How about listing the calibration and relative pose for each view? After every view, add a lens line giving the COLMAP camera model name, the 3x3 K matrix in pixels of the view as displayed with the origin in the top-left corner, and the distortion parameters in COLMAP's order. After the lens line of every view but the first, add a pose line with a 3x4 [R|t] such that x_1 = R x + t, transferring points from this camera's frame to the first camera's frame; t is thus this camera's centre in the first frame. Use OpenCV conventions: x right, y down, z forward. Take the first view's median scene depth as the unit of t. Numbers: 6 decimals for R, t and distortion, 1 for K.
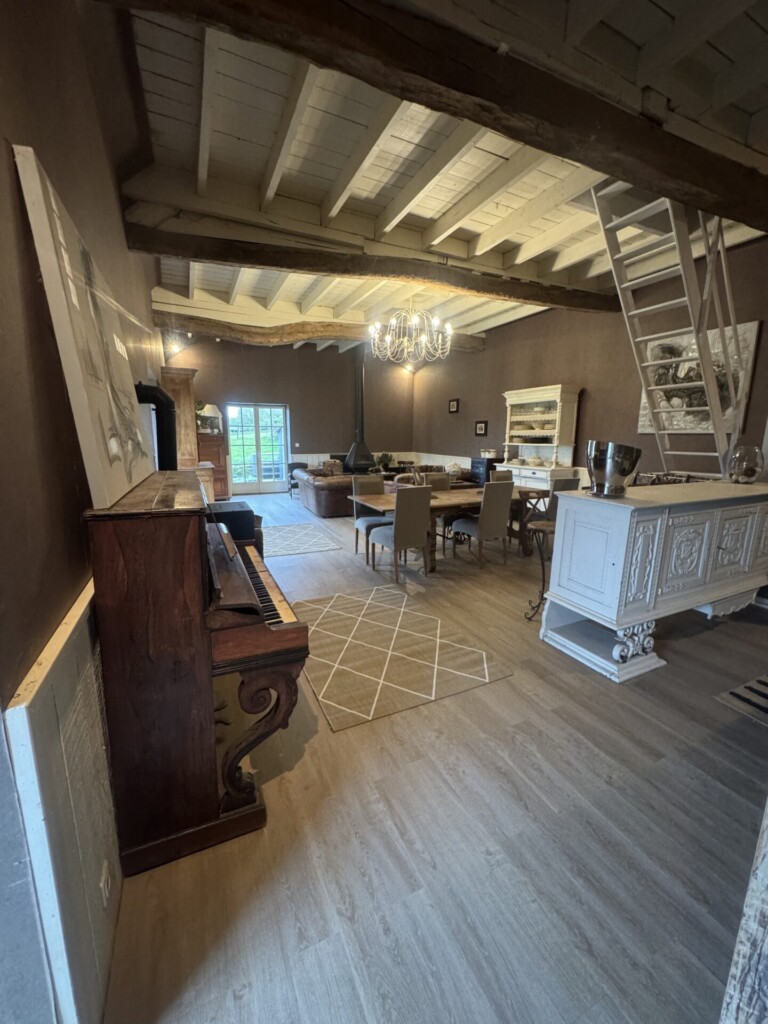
lens RADIAL K [[407.5, 0, 384.6], [0, 407.5, 507.8], [0, 0, 1]] dist [-0.000788, -0.000083]
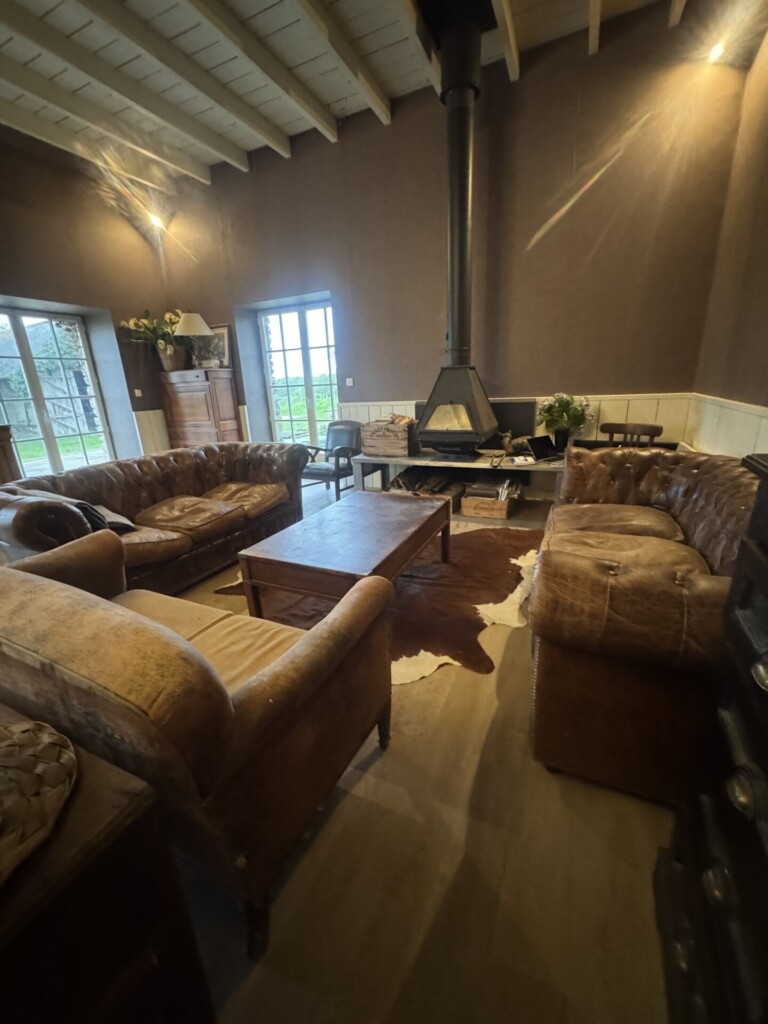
lens RADIAL K [[407.5, 0, 384.6], [0, 407.5, 507.8], [0, 0, 1]] dist [-0.000788, -0.000083]
pose [[0.635269, 0.190147, -0.748517, 0.182276], [-0.084755, 0.980527, 0.177152, -0.099351], [0.767626, -0.049099, 0.639015, 0.724183]]
